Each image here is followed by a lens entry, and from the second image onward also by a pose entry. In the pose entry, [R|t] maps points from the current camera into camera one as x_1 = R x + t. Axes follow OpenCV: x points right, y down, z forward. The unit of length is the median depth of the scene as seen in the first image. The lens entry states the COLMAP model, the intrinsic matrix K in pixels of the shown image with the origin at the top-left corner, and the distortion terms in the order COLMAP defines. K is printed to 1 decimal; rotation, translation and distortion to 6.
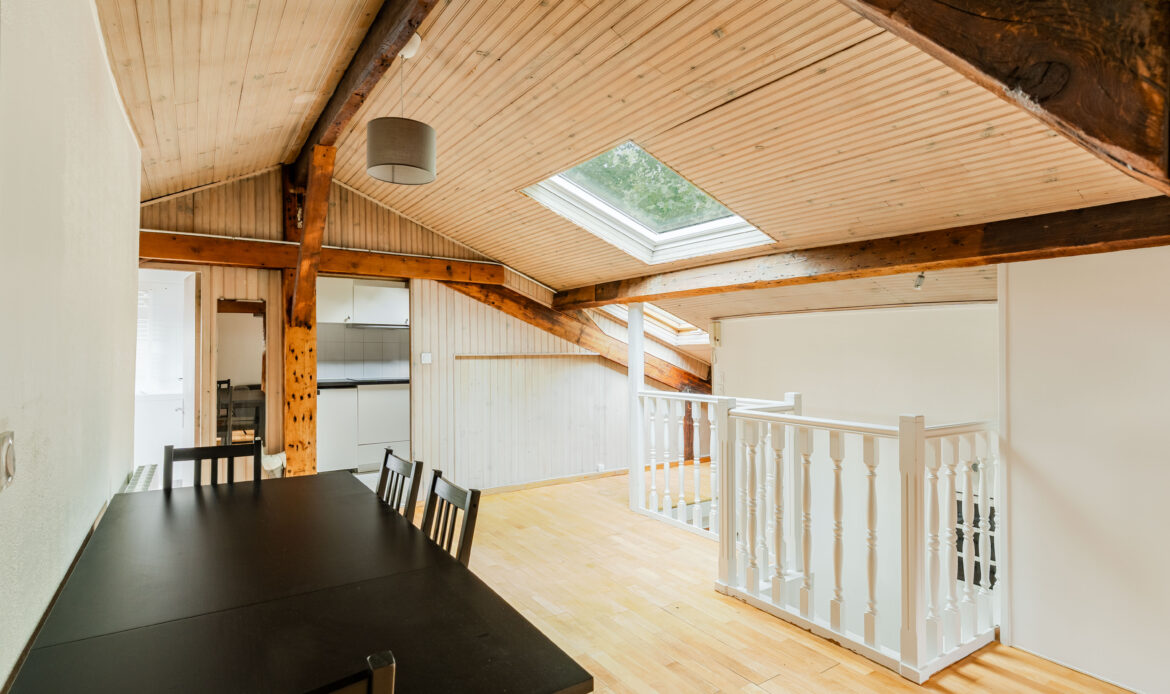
lens RADIAL K [[584.4, 0, 585.8], [0, 584.4, 339.3], [0, 0, 1]] dist [0.000366, -0.000124]
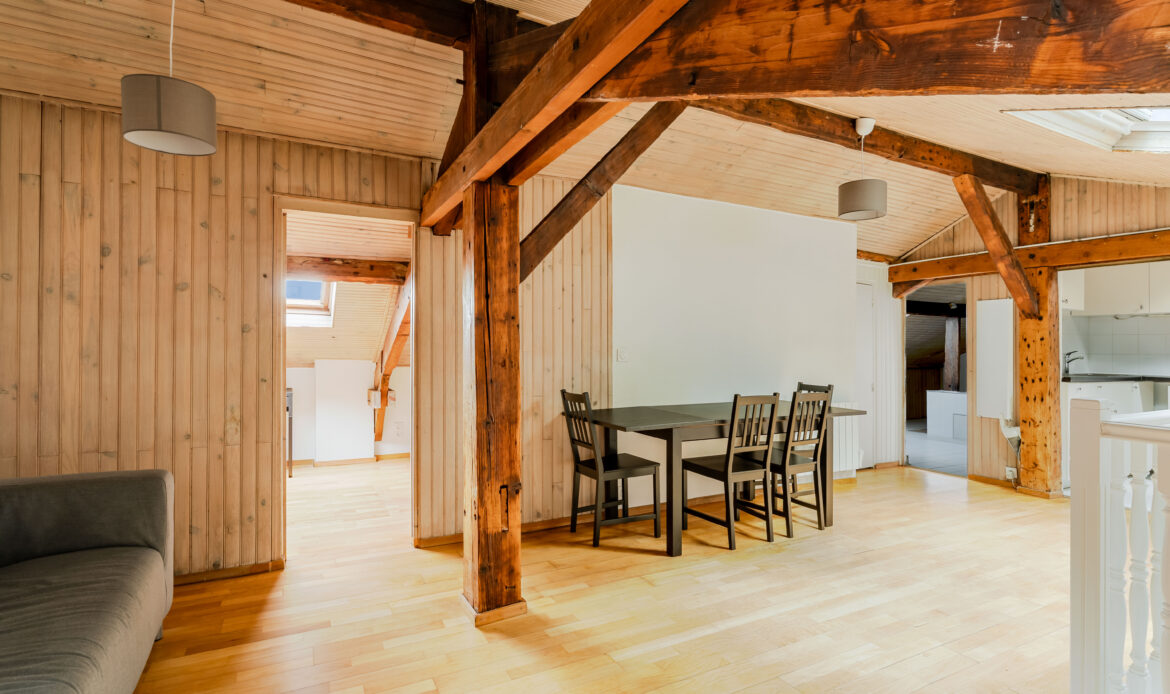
lens RADIAL K [[570.9, 0, 582.5], [0, 570.9, 351.8], [0, 0, 1]] dist [0.000133, -0.000382]
pose [[-0.119435, 0.001824, -0.992840, 0.782657], [0.003340, 0.999993, 0.001436, 0.042409], [0.992836, -0.003145, -0.119440, 0.286706]]
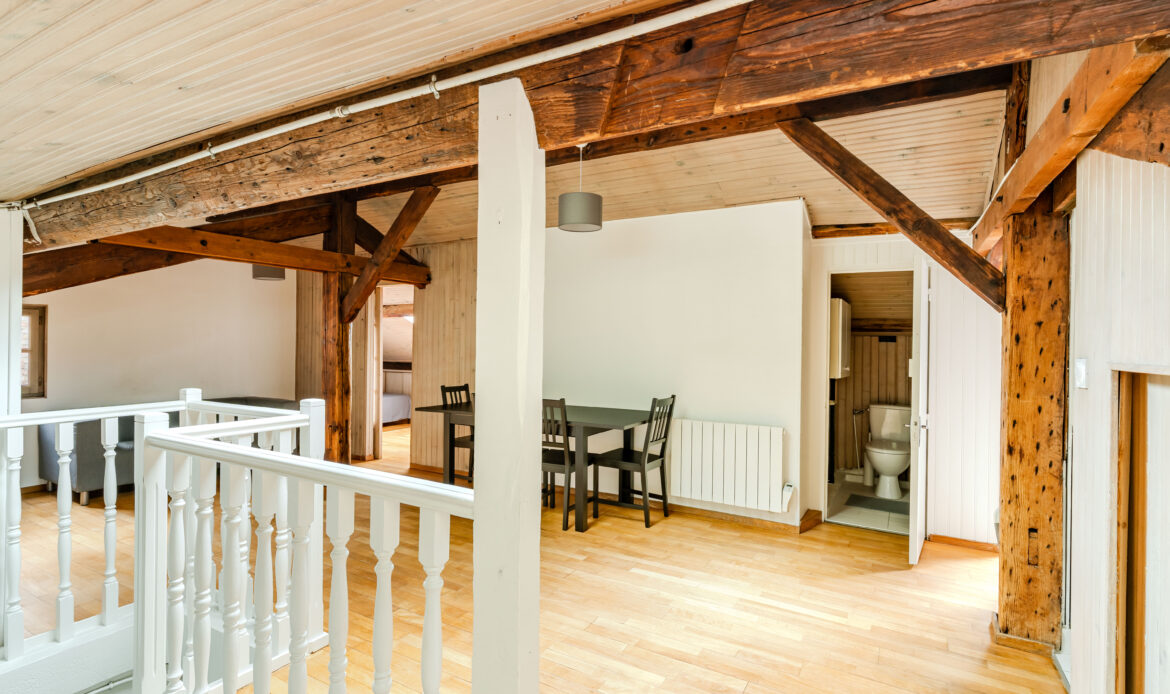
lens RADIAL K [[543.6, 0, 583.5], [0, 543.6, 351.5], [0, 0, 1]] dist [0.002545, 0.000232]
pose [[-0.902947, -0.006251, -0.429706, 0.174648], [-0.006260, 0.999979, -0.001393, 0.028131], [0.429706, 0.001432, -0.902968, 1.443867]]
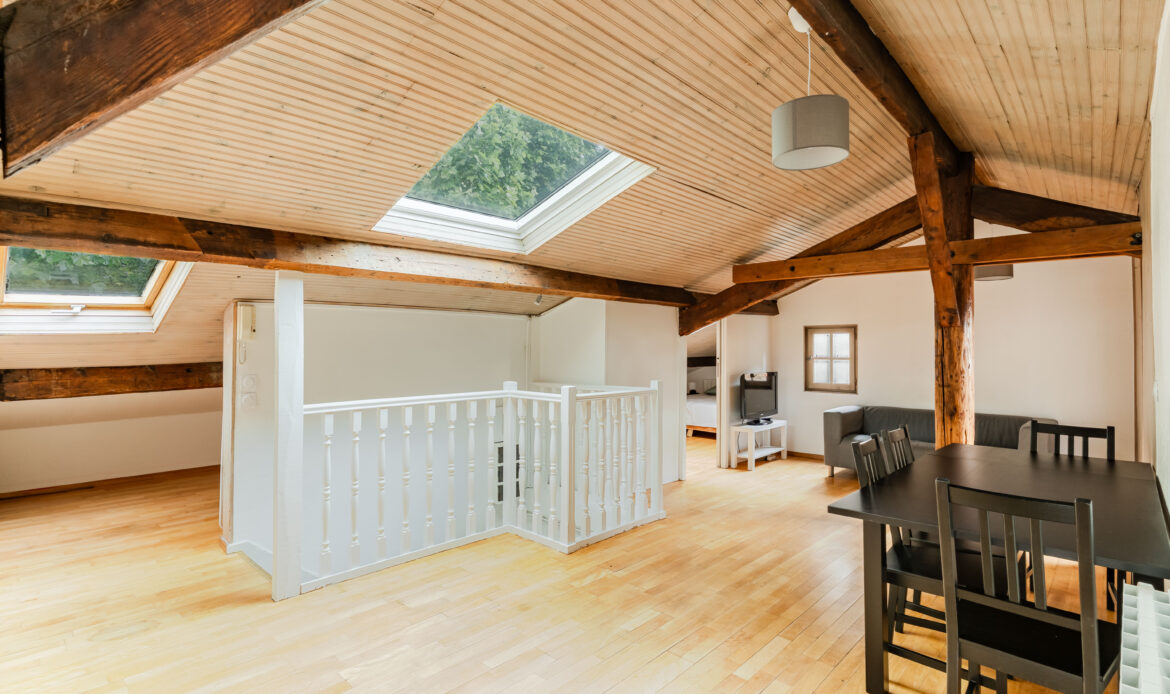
lens RADIAL K [[561.8, 0, 586.1], [0, 561.8, 334.9], [0, 0, 1]] dist [0.001195, 0.000245]
pose [[-0.219212, 0.016596, 0.975536, -0.703633], [-0.020903, 0.999546, -0.021701, 0.016182], [-0.975453, -0.025148, -0.218765, 0.979977]]
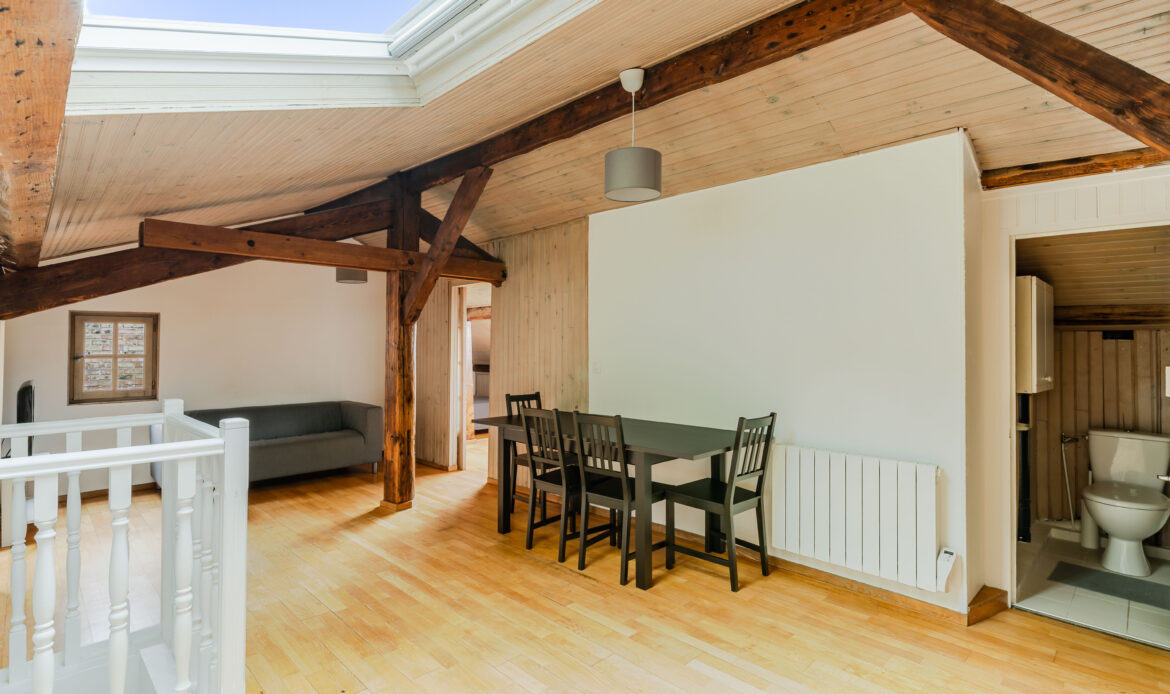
lens RADIAL K [[551.8, 0, 582.2], [0, 551.8, 342.3], [0, 0, 1]] dist [0.002167, 0.000354]
pose [[-0.982517, -0.006575, -0.186057, -0.009357], [-0.002777, 0.999783, -0.020665, 0.024620], [0.186152, -0.019787, -0.982322, 1.308262]]
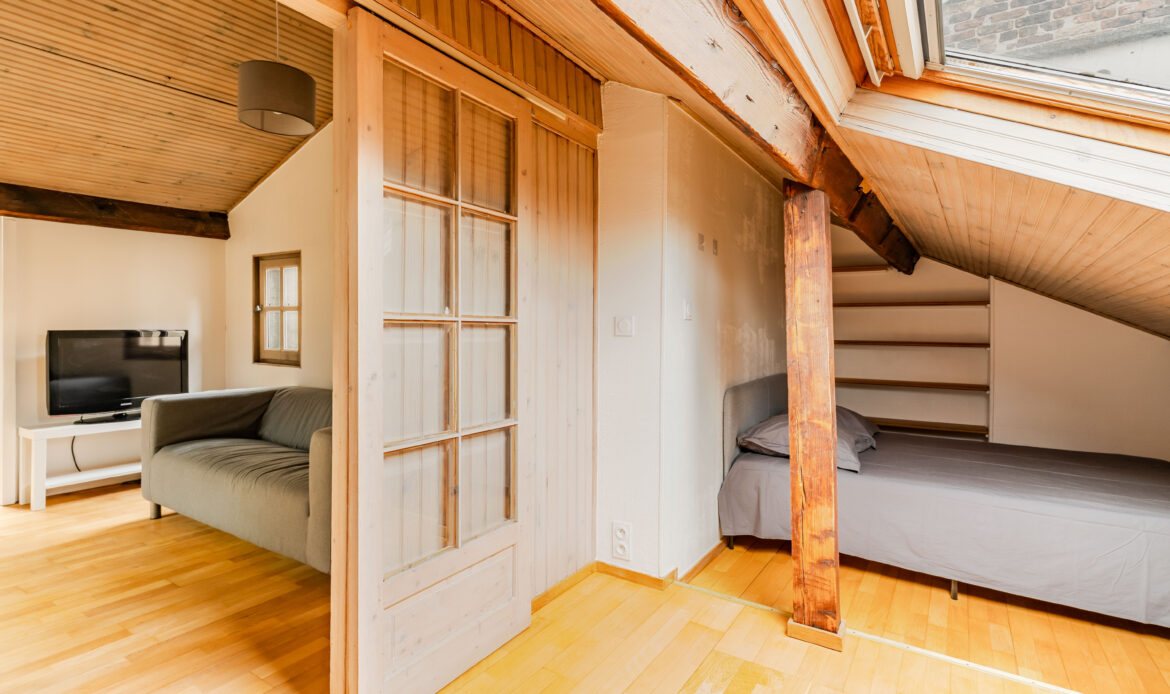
lens RADIAL K [[571.4, 0, 594.4], [0, 571.4, 338.8], [0, 0, 1]] dist [0.000055, 0.000026]
pose [[-0.405485, -0.031448, 0.913561, -0.391547], [-0.031819, 0.999288, 0.020276, 0.049532], [-0.913548, -0.020847, -0.406197, -0.216286]]
